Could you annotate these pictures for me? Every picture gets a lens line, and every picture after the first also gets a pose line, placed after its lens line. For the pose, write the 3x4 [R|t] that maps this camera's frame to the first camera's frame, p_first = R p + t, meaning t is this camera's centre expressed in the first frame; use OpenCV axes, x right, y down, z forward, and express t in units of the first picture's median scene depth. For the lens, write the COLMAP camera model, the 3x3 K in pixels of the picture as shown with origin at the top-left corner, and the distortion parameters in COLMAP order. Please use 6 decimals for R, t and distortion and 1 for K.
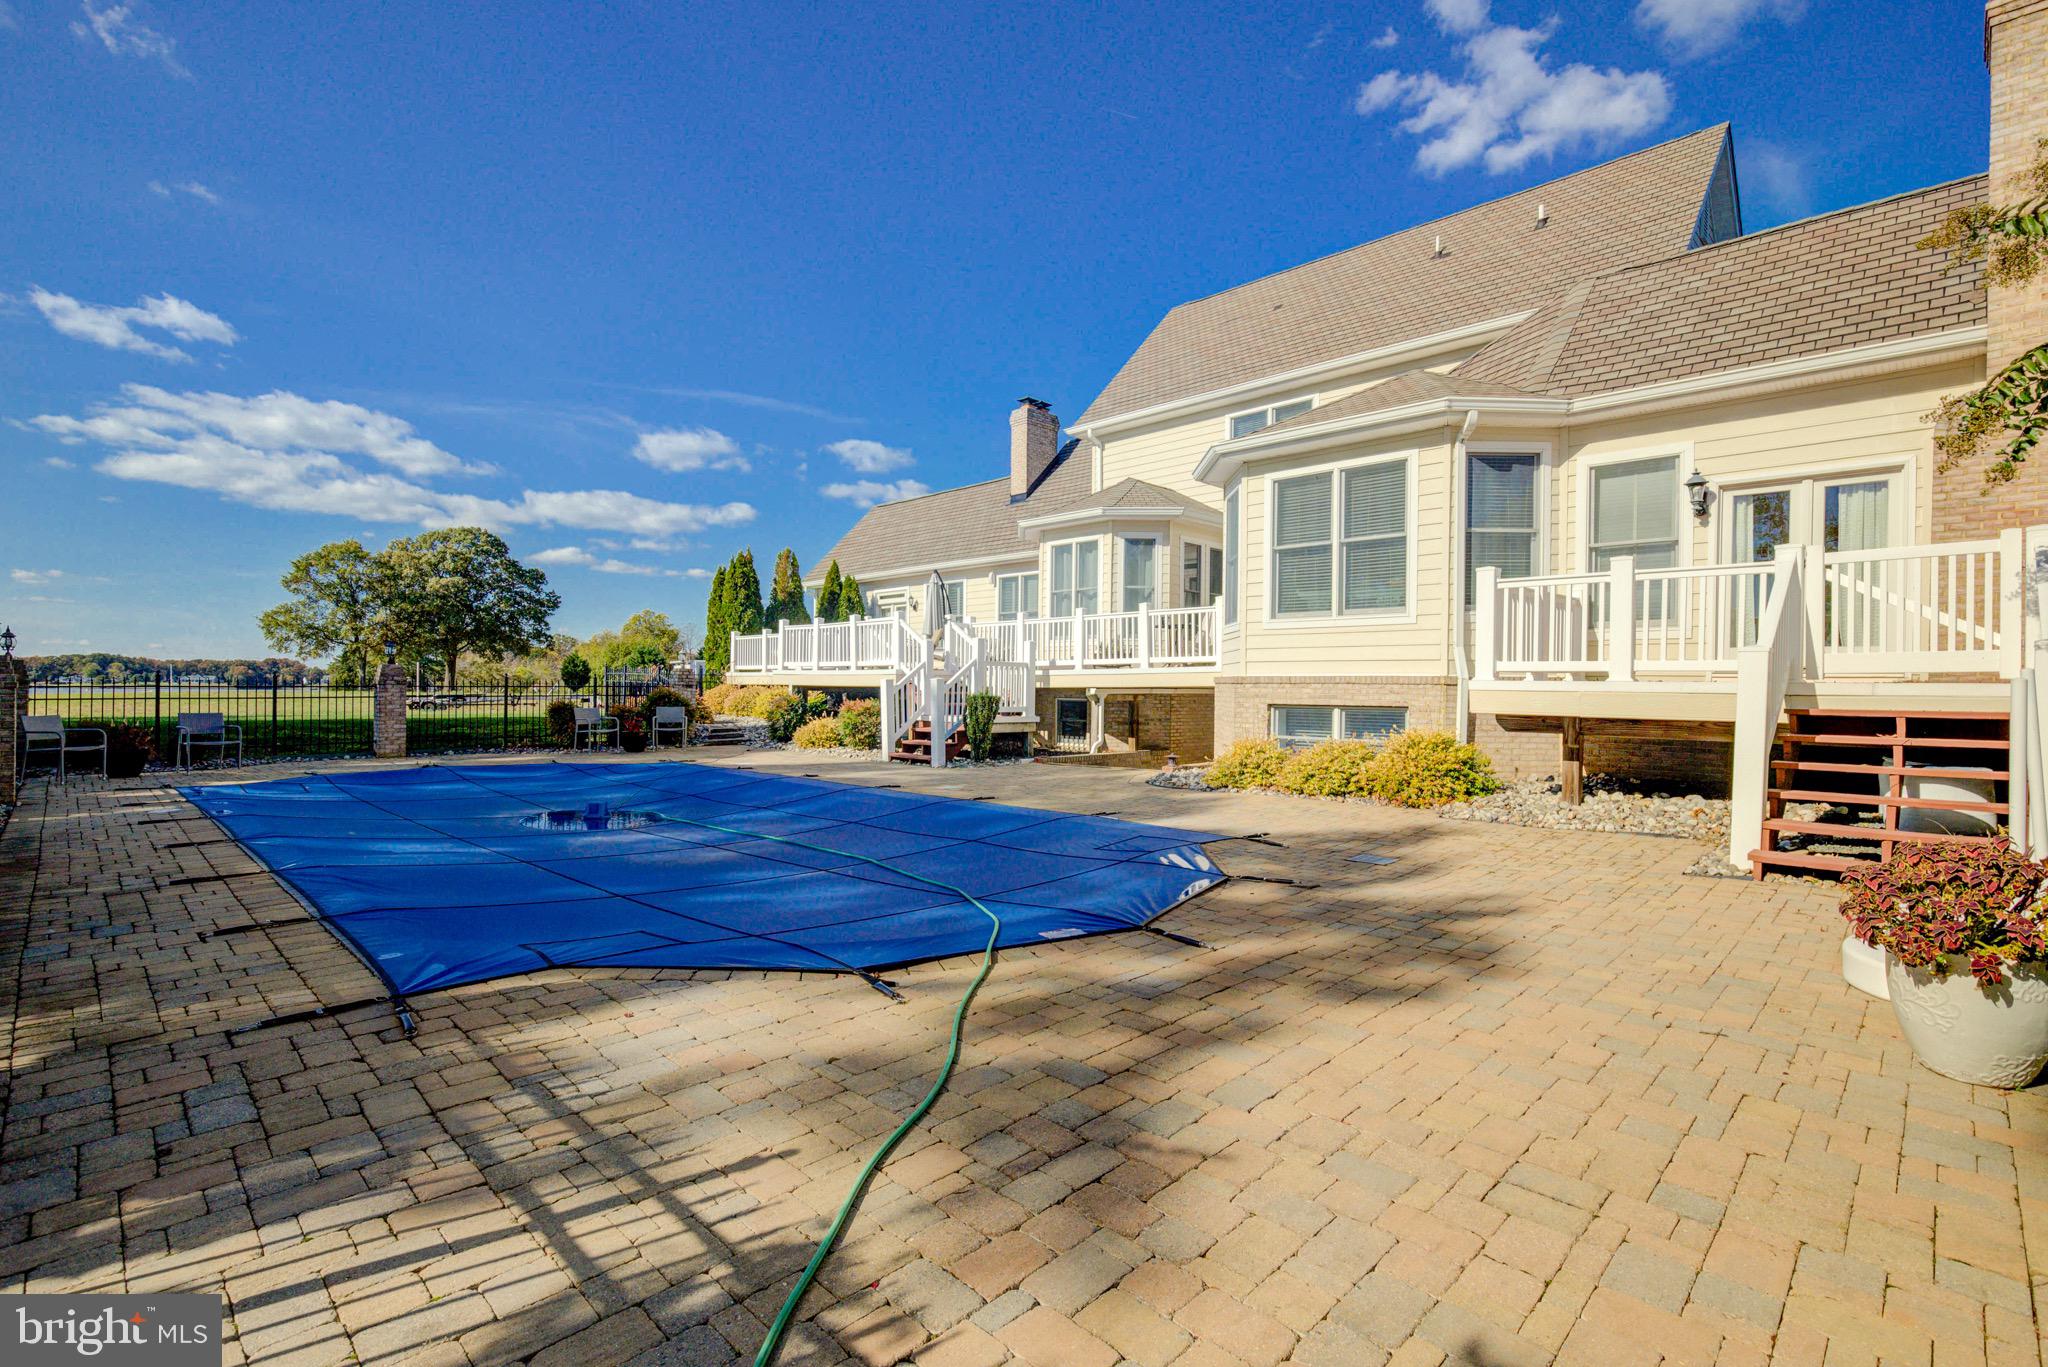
lens RADIAL K [[936.1, 0, 1060.0], [0, 936.1, 686.5], [0, 0, 1]] dist [0.001303, 0.000403]
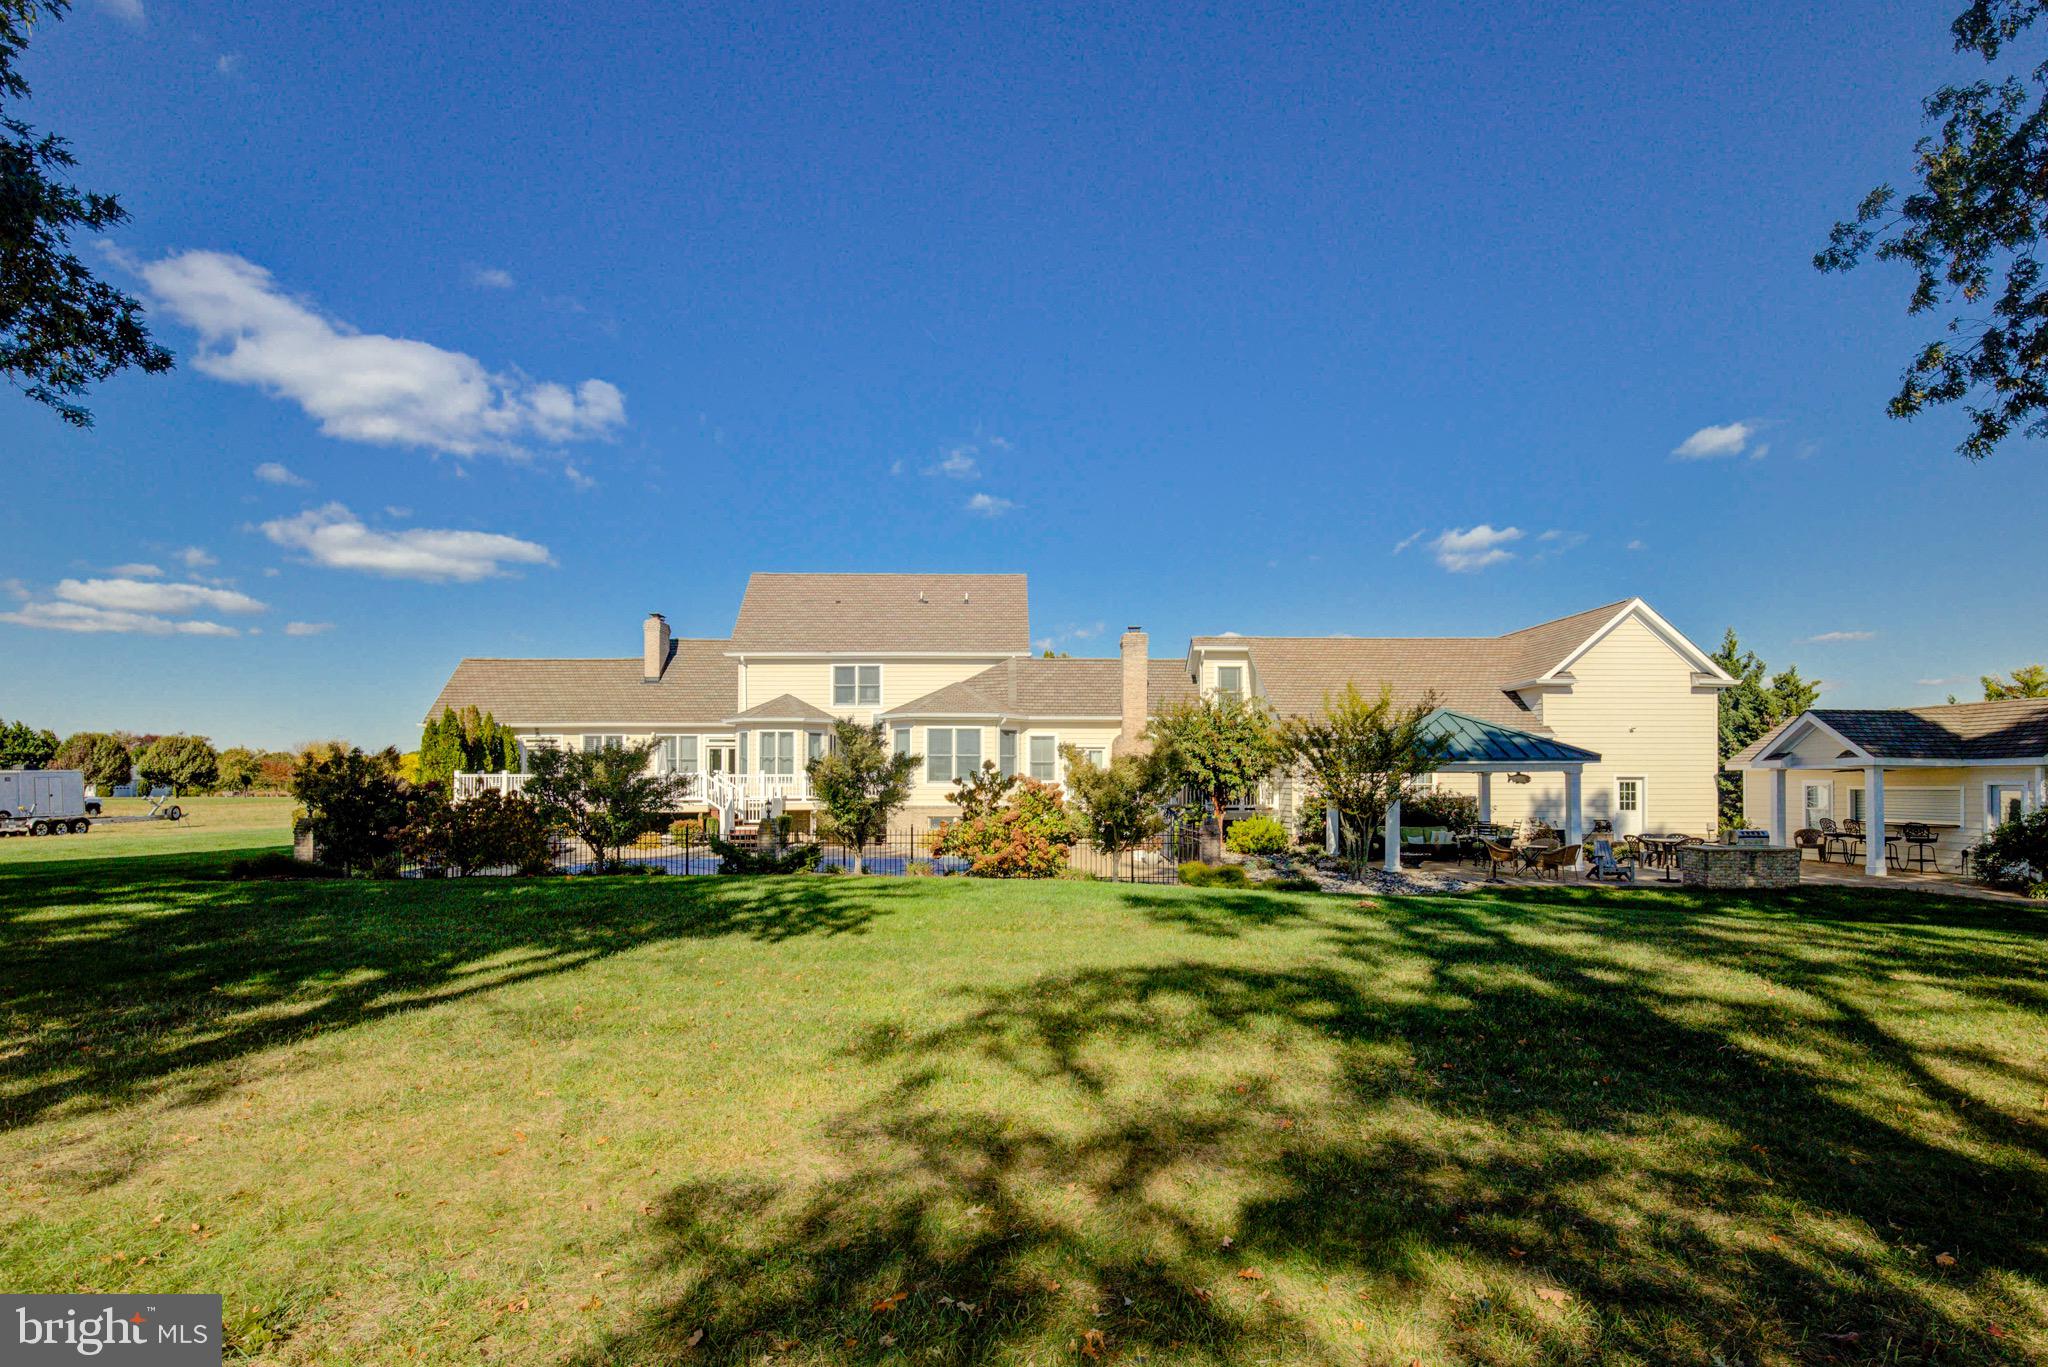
lens RADIAL K [[972.8, 0, 1020.6], [0, 972.8, 756.5], [0, 0, 1]] dist [0.001865, 0.000237]
pose [[0.721032, 0.013075, 0.692779, -0.928563], [0.003479, 0.999741, -0.022489, -0.055919], [-0.692893, 0.018626, 0.720800, -0.703583]]
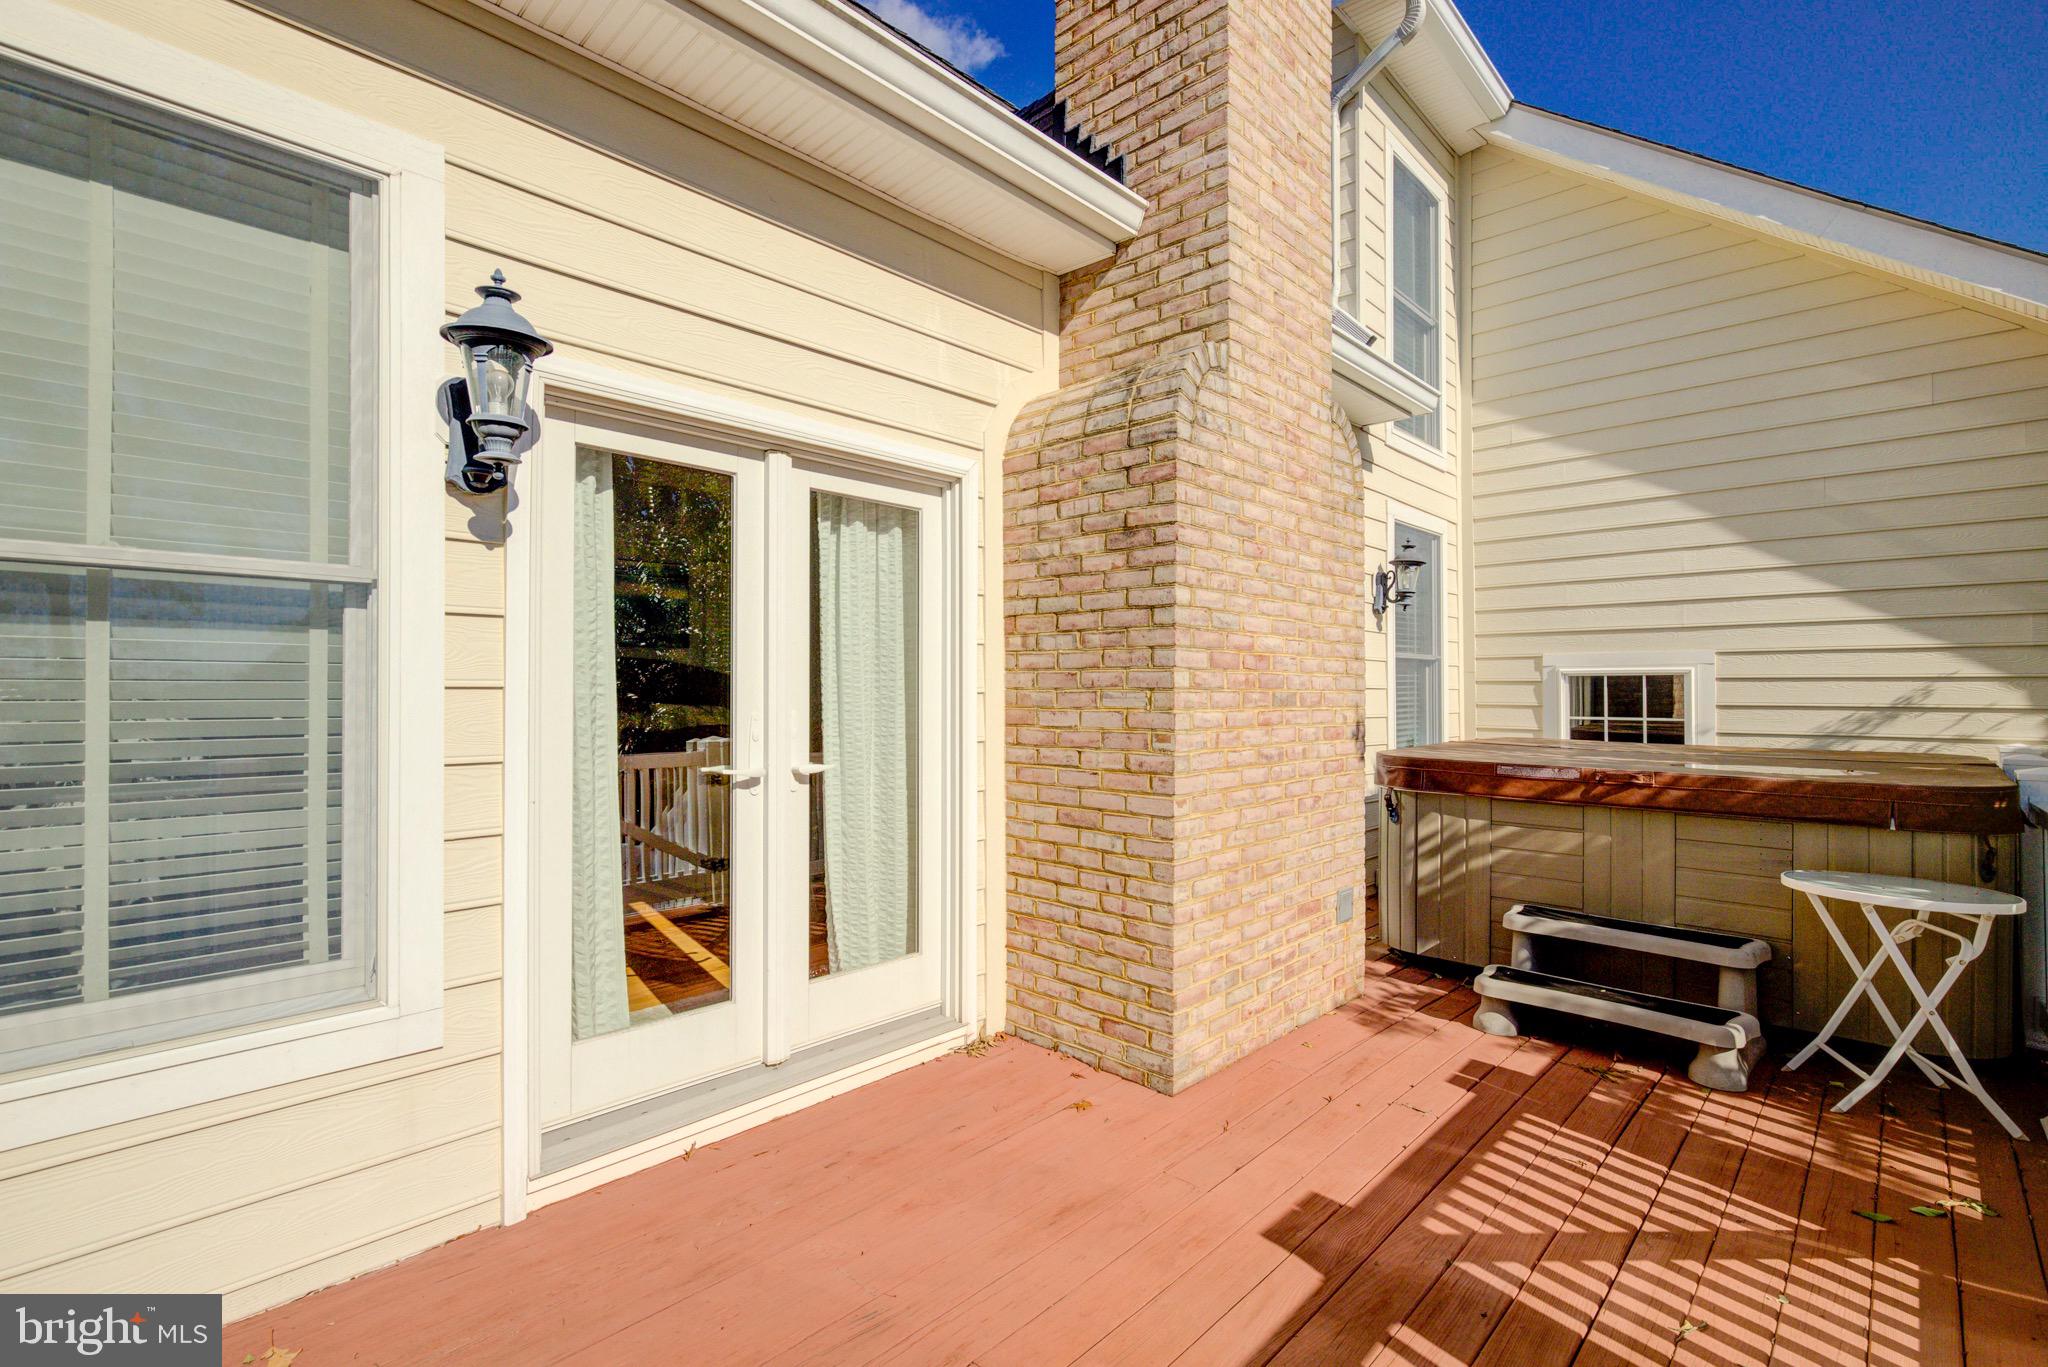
lens RADIAL K [[933.8, 0, 1024.0], [0, 933.8, 683.5], [0, 0, 1]] dist [-0.013445, 0.000678]
pose [[0.005359, 0.006322, 0.999966, 0.245983], [0.001238, 0.999979, -0.006329, -0.071487], [-0.999985, 0.001272, 0.005351, 0.460429]]
